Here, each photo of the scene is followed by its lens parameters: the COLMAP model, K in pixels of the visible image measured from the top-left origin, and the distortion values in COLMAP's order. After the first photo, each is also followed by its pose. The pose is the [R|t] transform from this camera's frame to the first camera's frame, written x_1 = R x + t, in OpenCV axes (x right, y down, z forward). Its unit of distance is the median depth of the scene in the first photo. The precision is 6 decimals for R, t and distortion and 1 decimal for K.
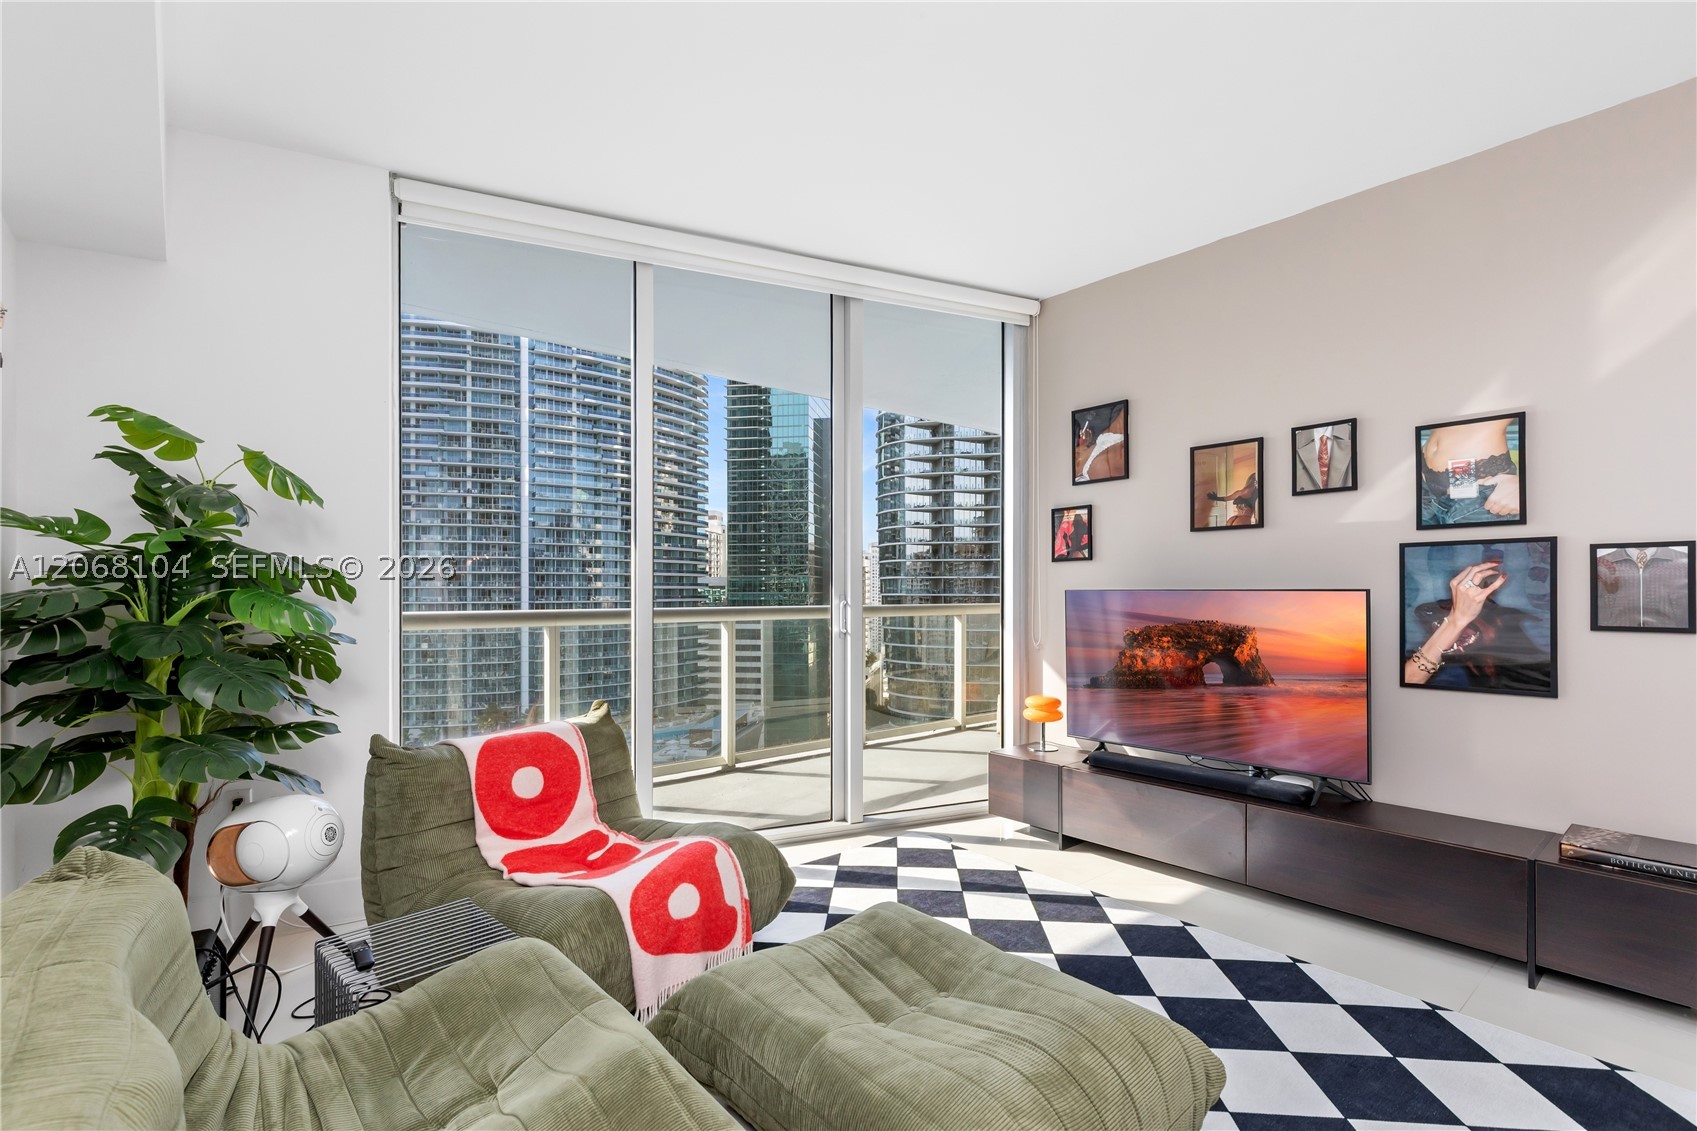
lens RADIAL K [[770.1, 0, 841.3], [0, 770.1, 598.9], [0, 0, 1]] dist [0.004756, -0.000380]
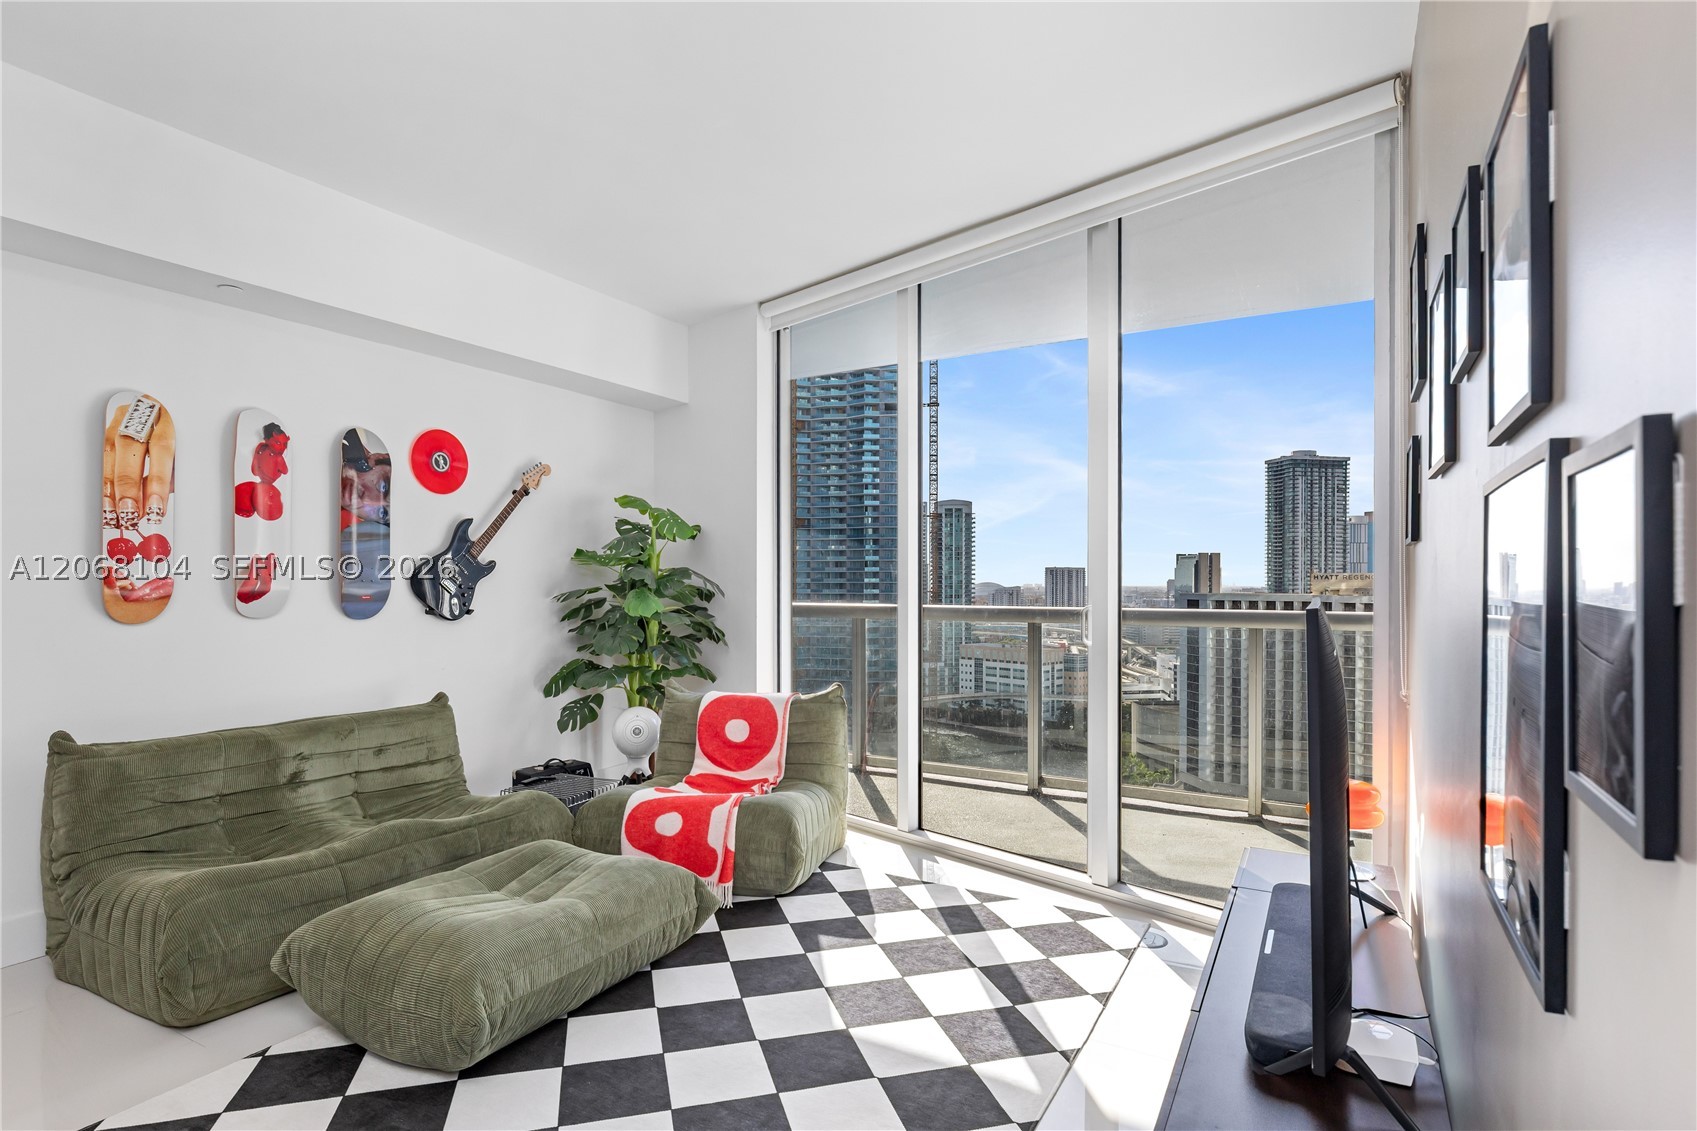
lens RADIAL K [[887.6, 0, 843.9], [0, 887.6, 576.6], [0, 0, 1]] dist [0.035293, -0.000331]
pose [[0.347573, -0.002420, -0.937650, 0.753882], [-0.011831, 0.999906, -0.006966, -0.017984], [0.937578, 0.013515, 0.347512, 0.406989]]
